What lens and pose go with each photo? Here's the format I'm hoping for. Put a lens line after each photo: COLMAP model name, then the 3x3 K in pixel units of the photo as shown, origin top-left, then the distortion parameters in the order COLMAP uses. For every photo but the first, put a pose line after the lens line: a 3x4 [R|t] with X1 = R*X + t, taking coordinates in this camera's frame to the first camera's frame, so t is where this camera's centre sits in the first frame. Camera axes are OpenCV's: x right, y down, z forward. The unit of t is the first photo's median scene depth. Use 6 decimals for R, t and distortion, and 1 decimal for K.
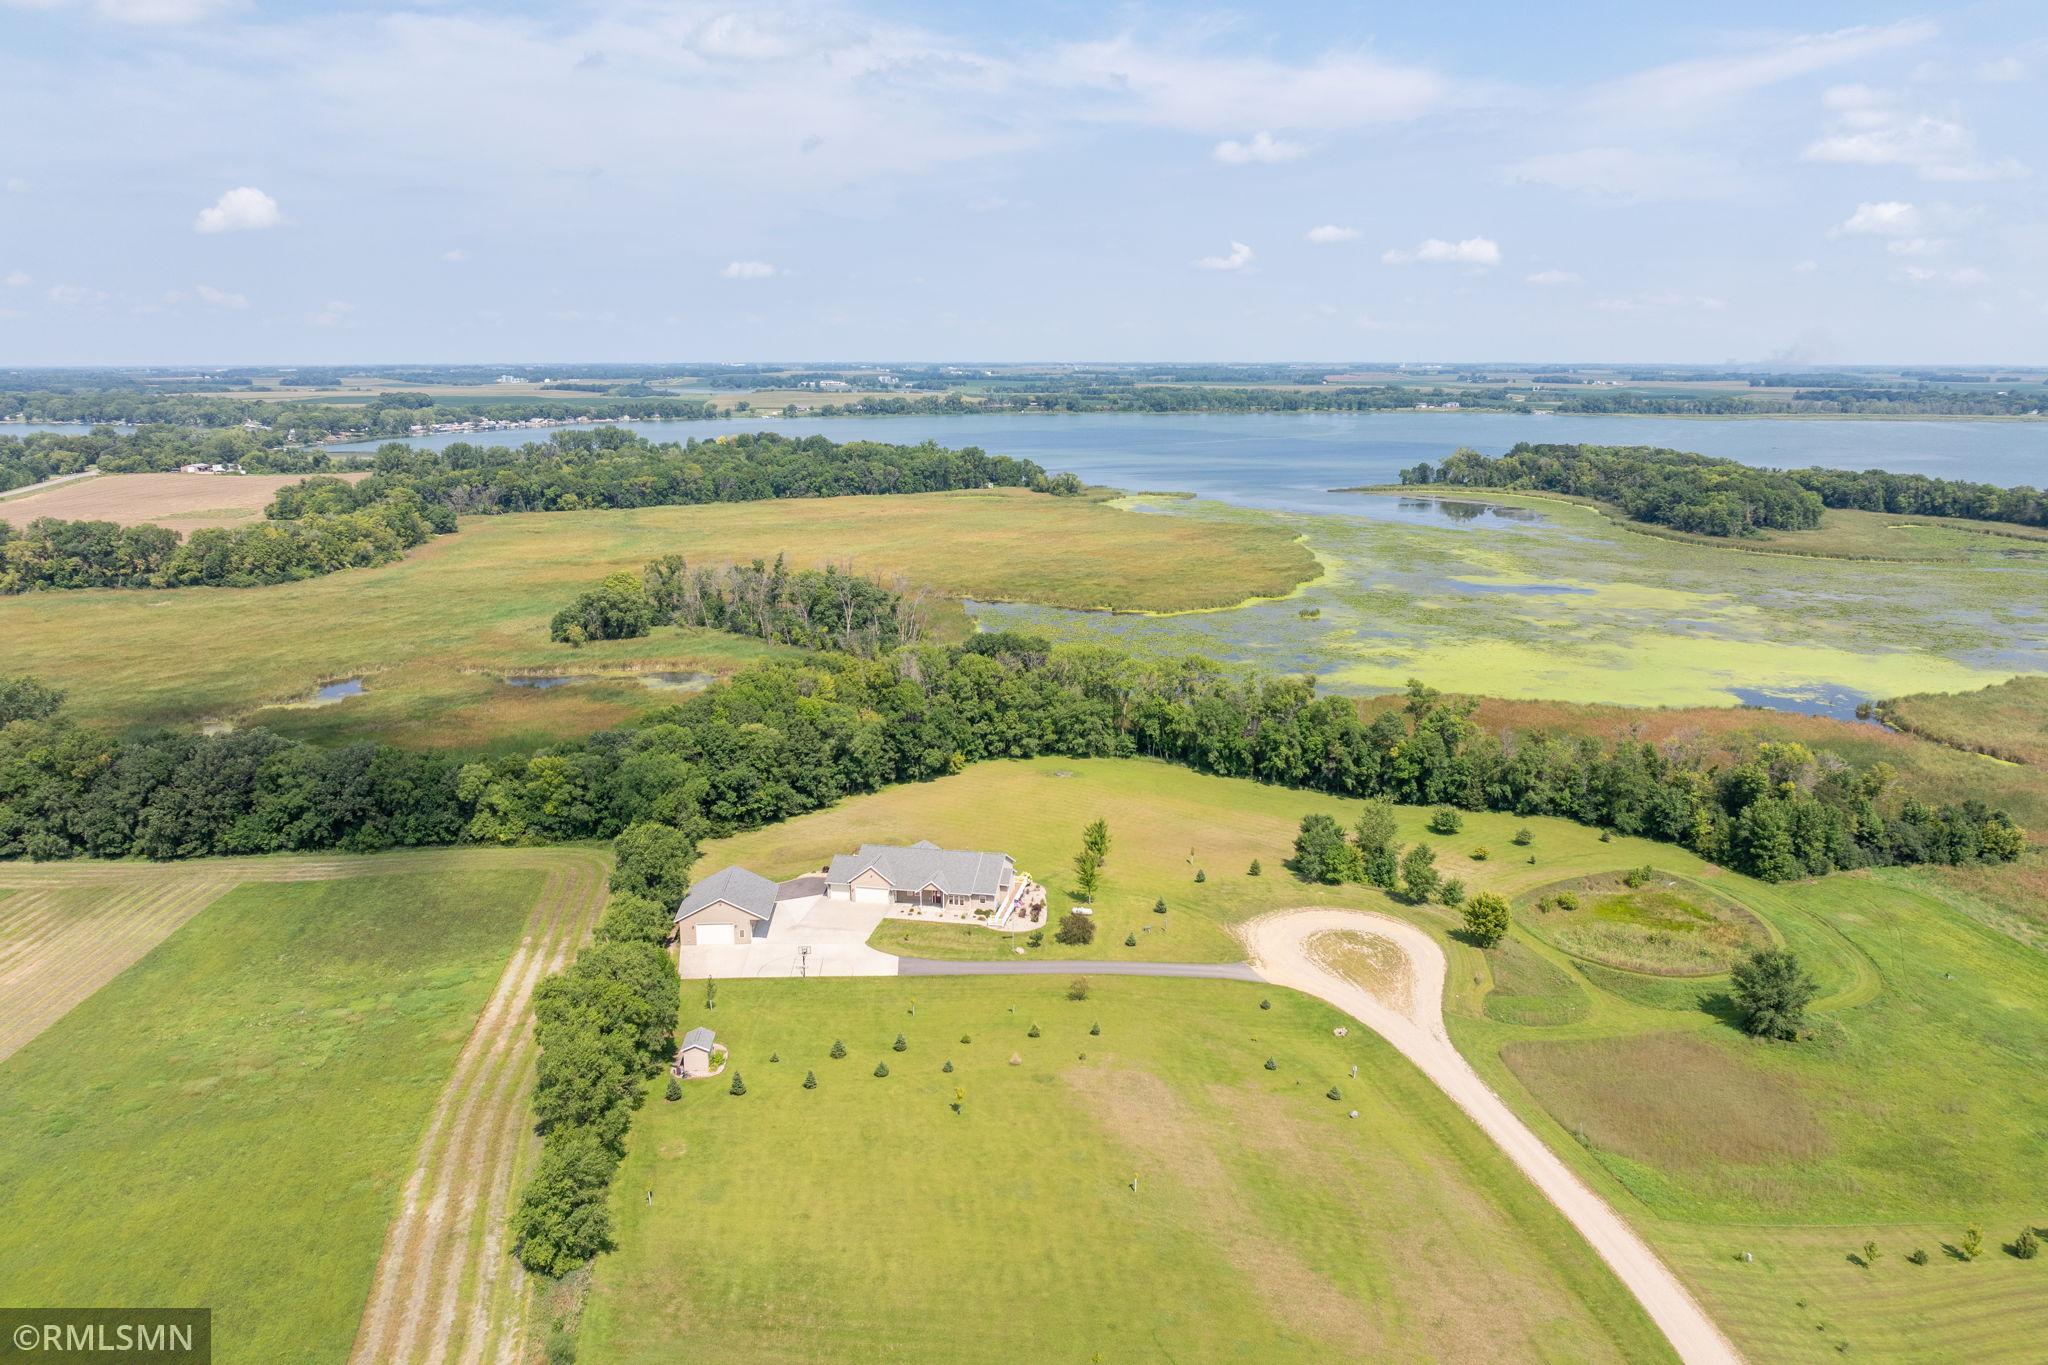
lens RADIAL K [[1440.5, 0, 1030.7], [0, 1440.5, 677.3], [0, 0, 1]] dist [-0.031987, 0.017325]
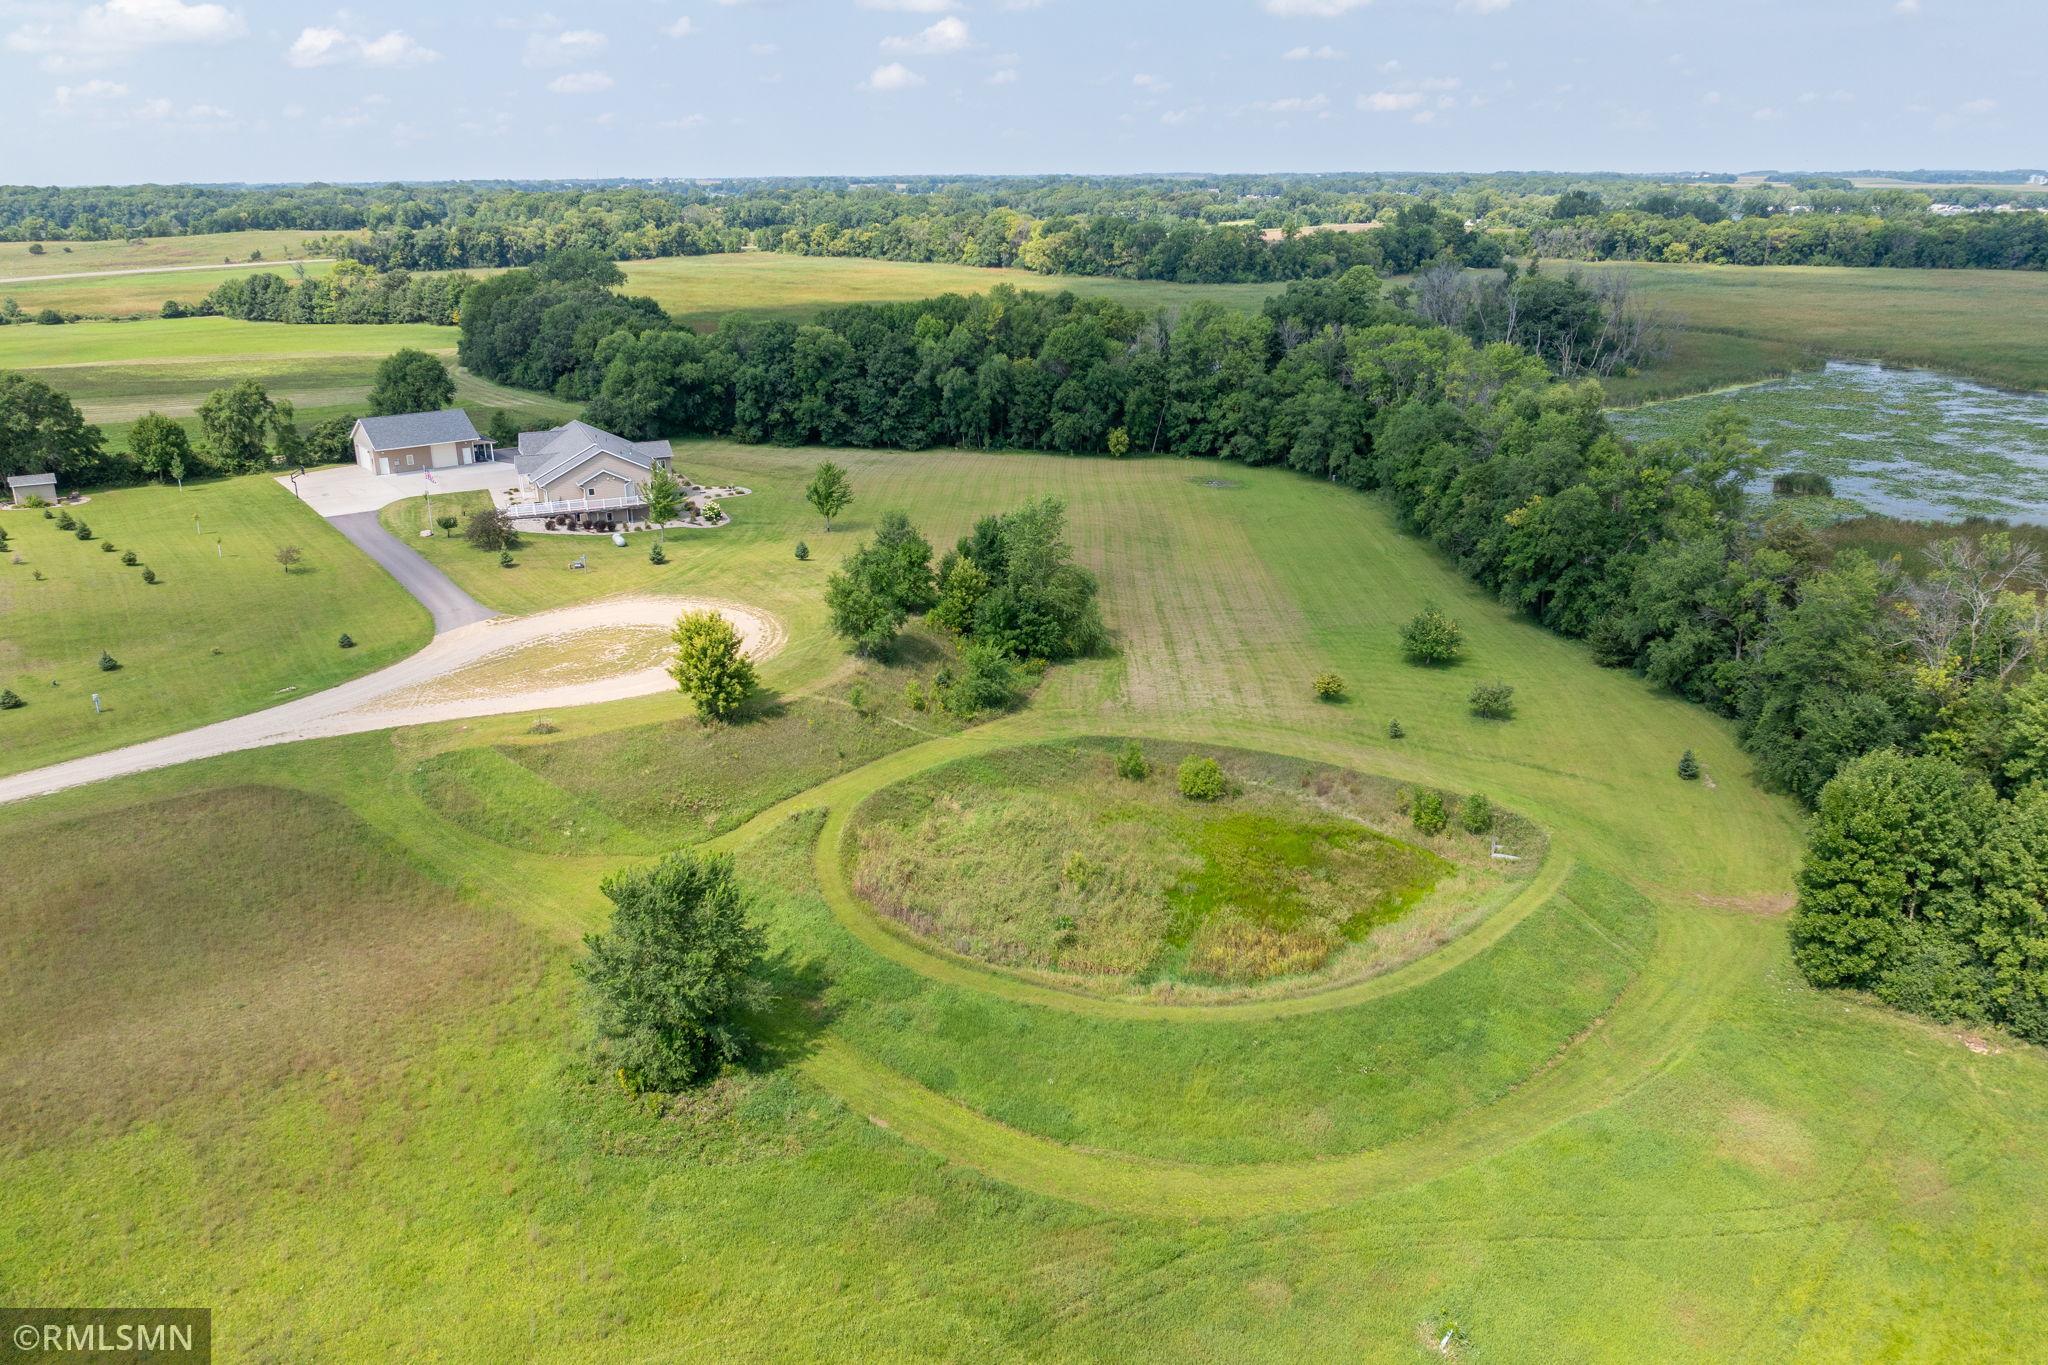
lens RADIAL K [[1440.5, 0, 1028.9], [0, 1440.5, 679.3], [0, 0, 1]] dist [-0.031987, 0.017325]
pose [[0.561764, 0.271092, -0.781620, 0.515915], [-0.172805, 0.962397, 0.209594, 0.028114], [0.809048, 0.017326, 0.587487, 0.508181]]
